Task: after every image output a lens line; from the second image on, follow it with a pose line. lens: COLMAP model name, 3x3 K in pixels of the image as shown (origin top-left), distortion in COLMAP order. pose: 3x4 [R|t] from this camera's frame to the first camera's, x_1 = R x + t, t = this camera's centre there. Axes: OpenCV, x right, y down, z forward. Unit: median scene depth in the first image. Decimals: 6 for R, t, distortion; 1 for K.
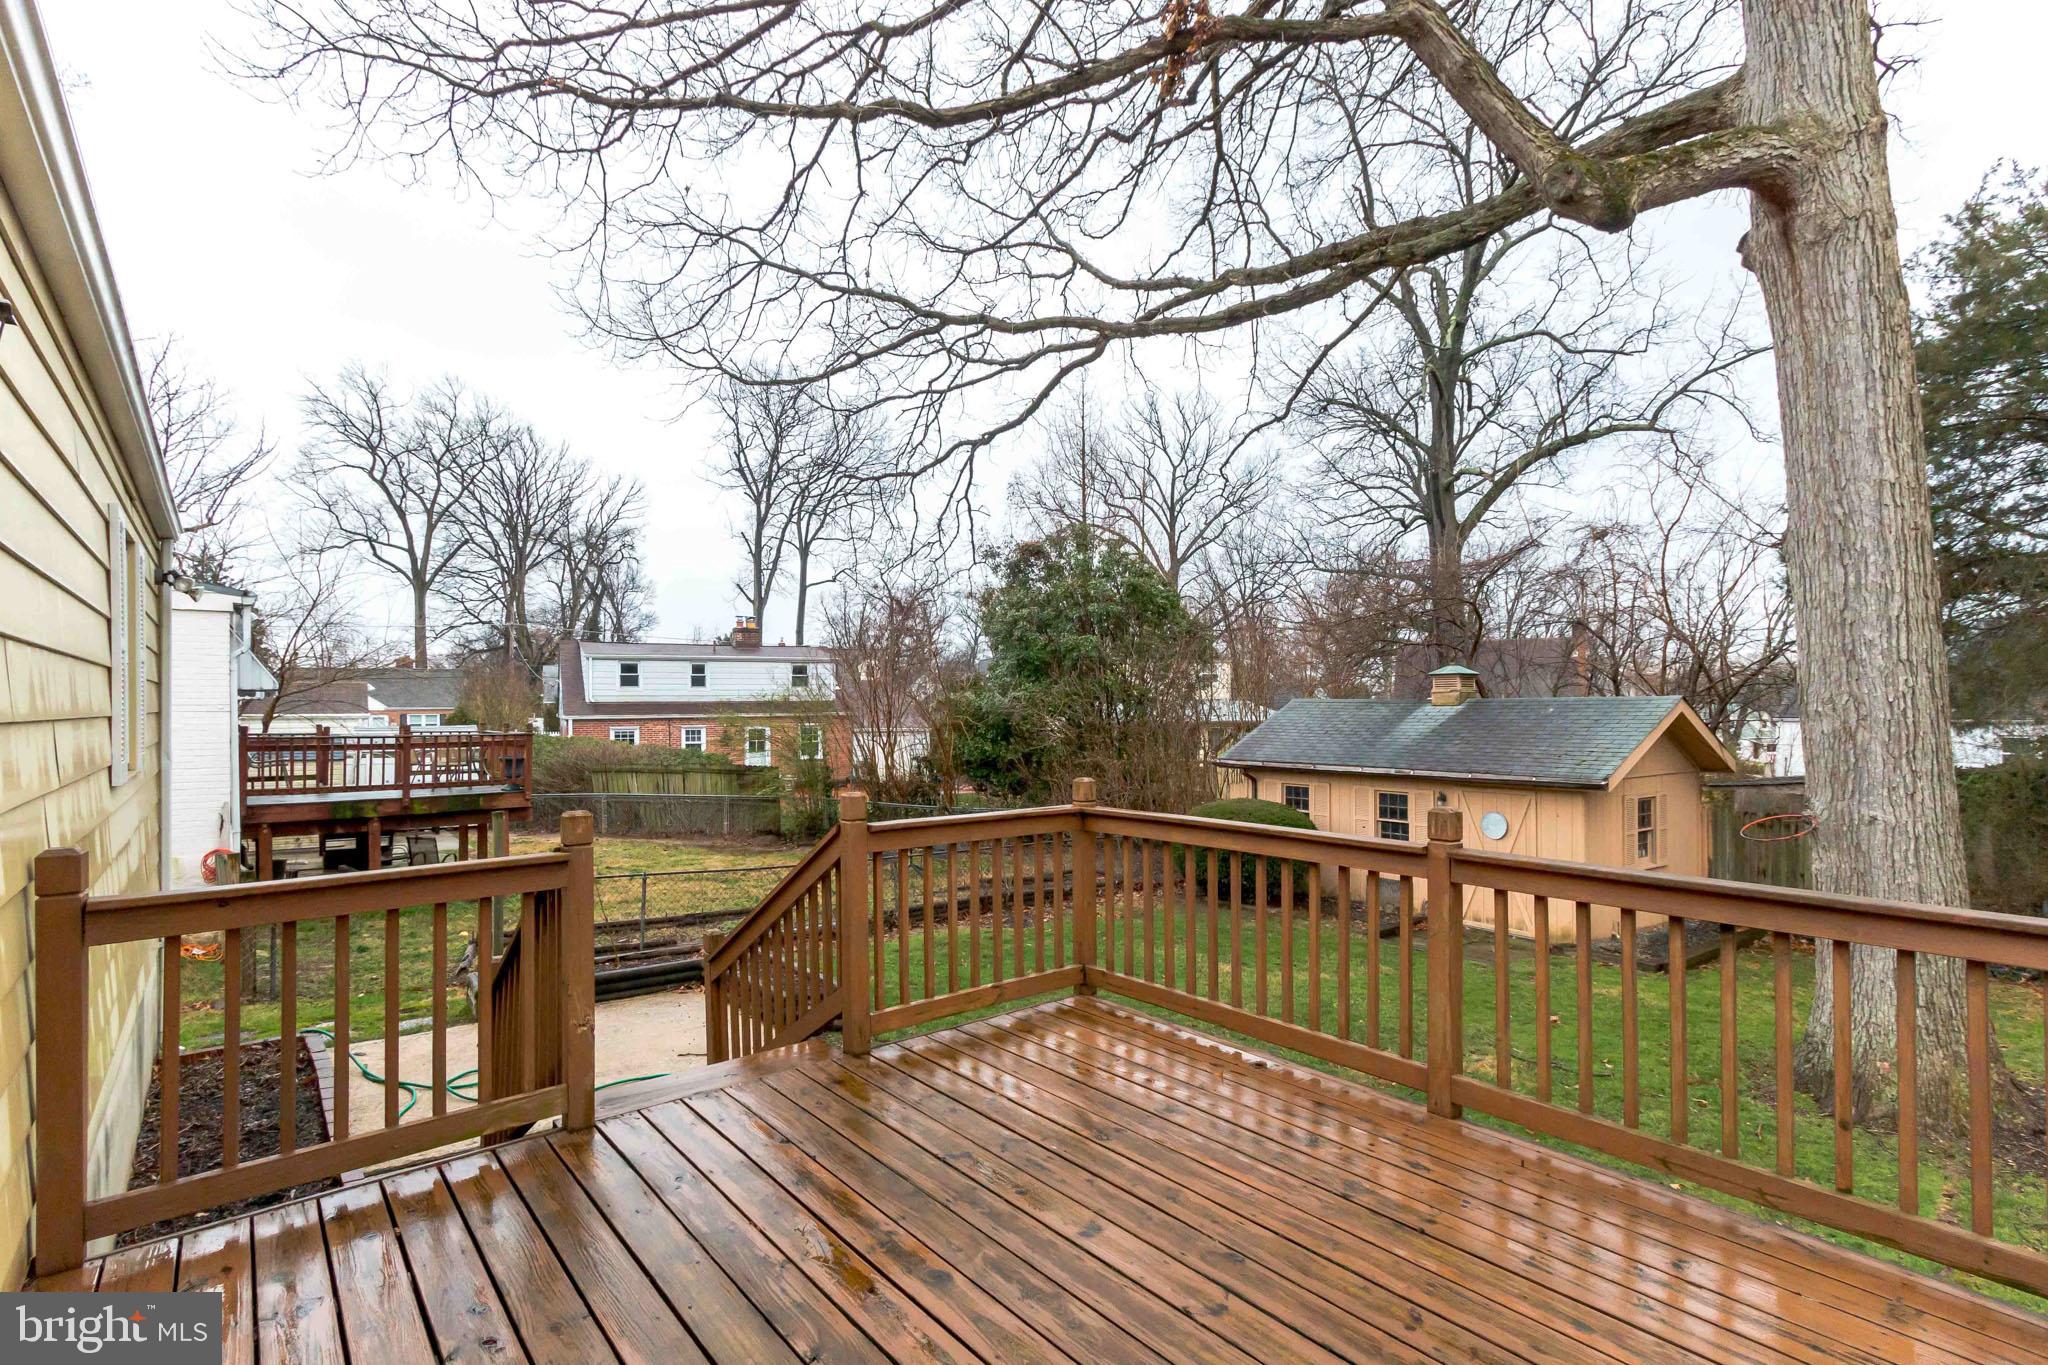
lens RADIAL K [[946.2, 0, 1029.0], [0, 946.2, 709.9], [0, 0, 1]] dist [0.007634, -0.006057]
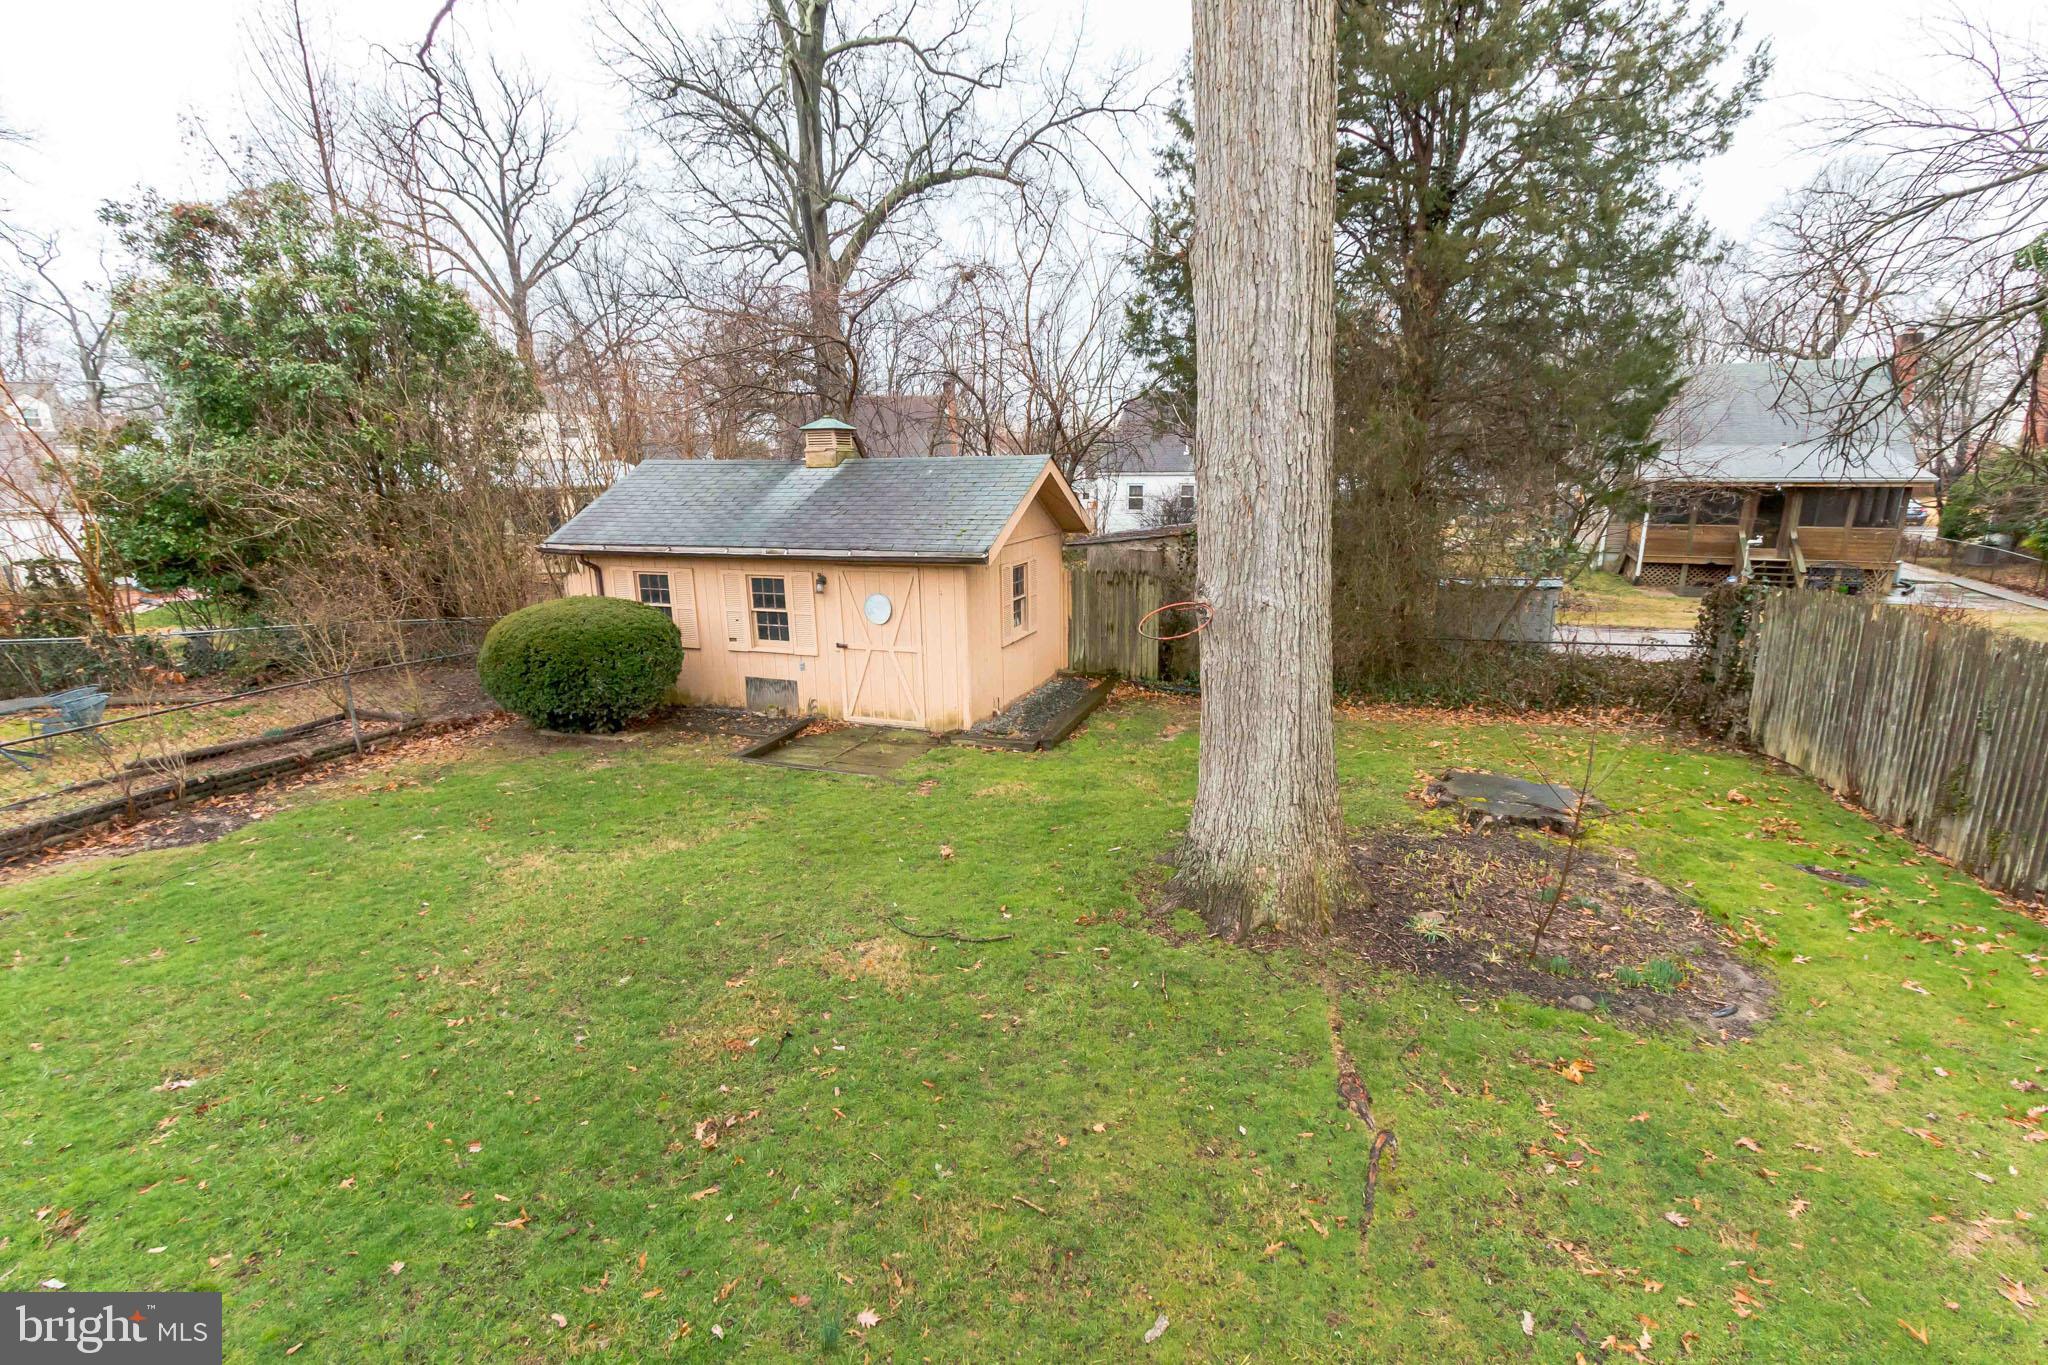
lens RADIAL K [[941.3, 0, 1016.2], [0, 941.3, 710.5], [0, 0, 1]] dist [0.005434, -0.000090]
pose [[0.828642, -0.150759, 0.539096, 0.091318], [0.011983, 0.967608, 0.252173, -0.004391], [-0.559651, -0.202501, 0.803607, 0.168937]]
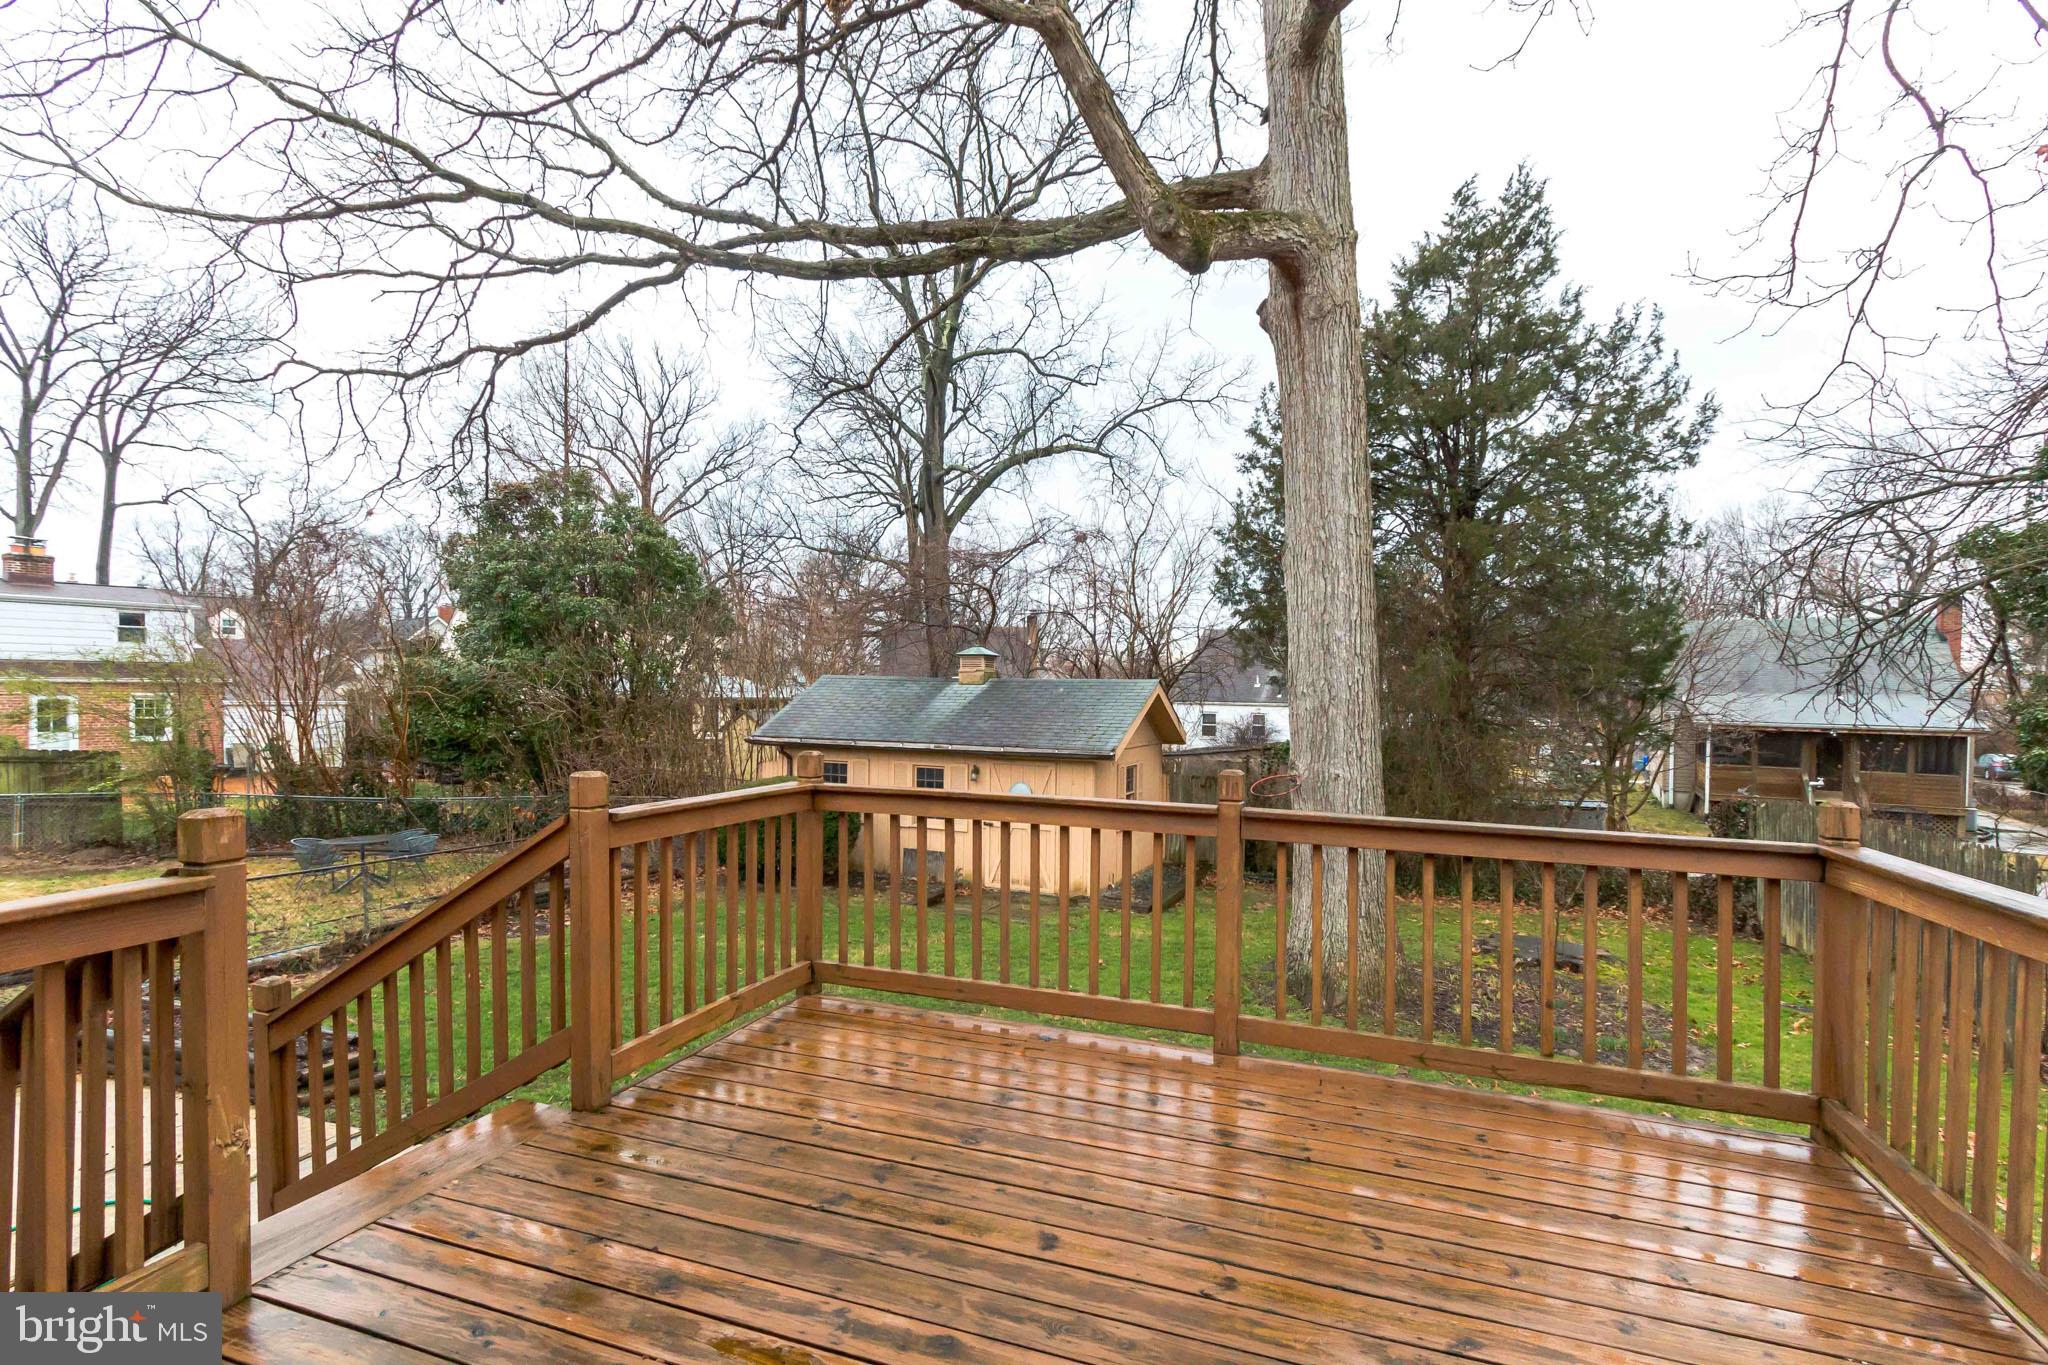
lens RADIAL K [[965.8, 0, 1013.1], [0, 965.8, 705.9], [0, 0, 1]] dist [0.004156, -0.000023]
pose [[0.865300, 0.008813, 0.501176, -0.062402], [-0.018218, 0.999738, 0.013874, 0.003648], [-0.500922, -0.021135, 0.865234, 0.032980]]
